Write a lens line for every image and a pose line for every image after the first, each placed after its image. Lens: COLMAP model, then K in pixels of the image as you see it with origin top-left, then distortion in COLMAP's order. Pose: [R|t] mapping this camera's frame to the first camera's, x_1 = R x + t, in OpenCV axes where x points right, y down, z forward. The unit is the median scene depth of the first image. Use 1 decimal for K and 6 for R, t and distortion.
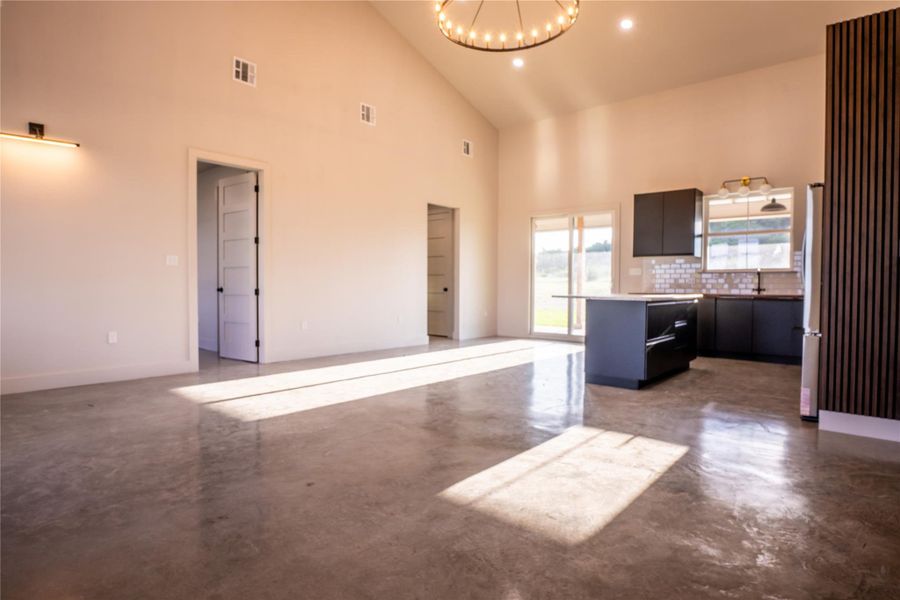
lens RADIAL K [[487.6, 0, 448.6], [0, 487.6, 296.7], [0, 0, 1]] dist [-0.048300, 0.017301]
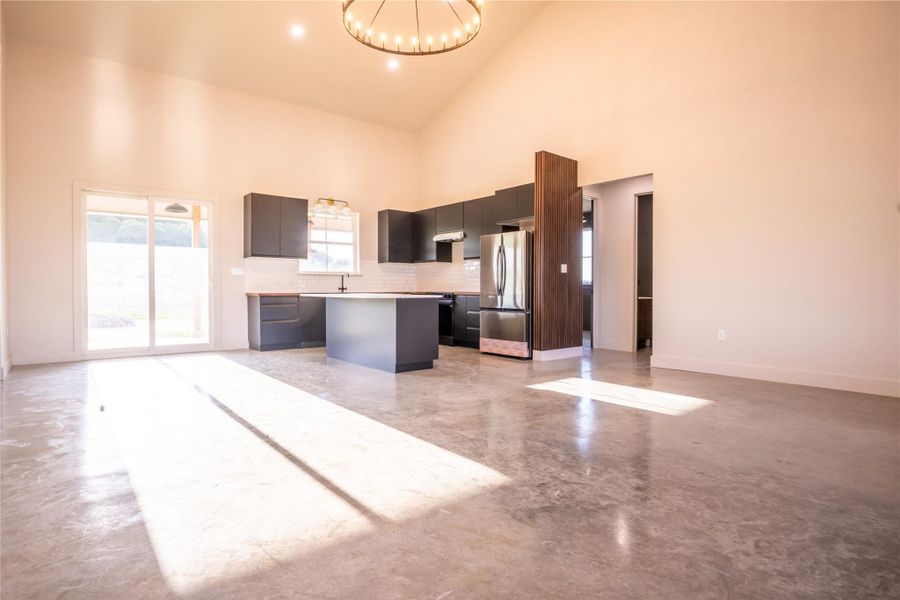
lens RADIAL K [[477.7, 0, 450.0], [0, 477.7, 300.0], [0, 0, 1]] dist [-0.028992, 0.001212]
pose [[0.176829, -0.029910, 0.983787, -0.567658], [0.023008, 0.999391, 0.026249, -0.012005], [-0.983973, 0.017993, 0.177410, 0.494890]]
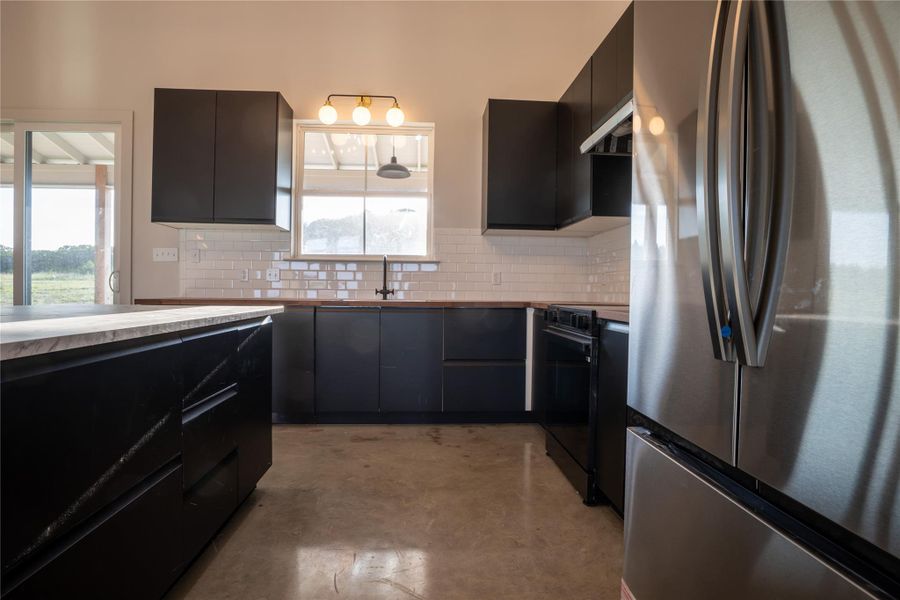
lens RADIAL K [[487.6, 0, 448.6], [0, 487.6, 296.7], [0, 0, 1]] dist [-0.048300, 0.017301]
pose [[0.715468, -0.009197, 0.698585, 0.299598], [0.009813, 0.999947, 0.003114, -0.009535], [-0.698577, 0.004627, 0.715520, 0.537128]]
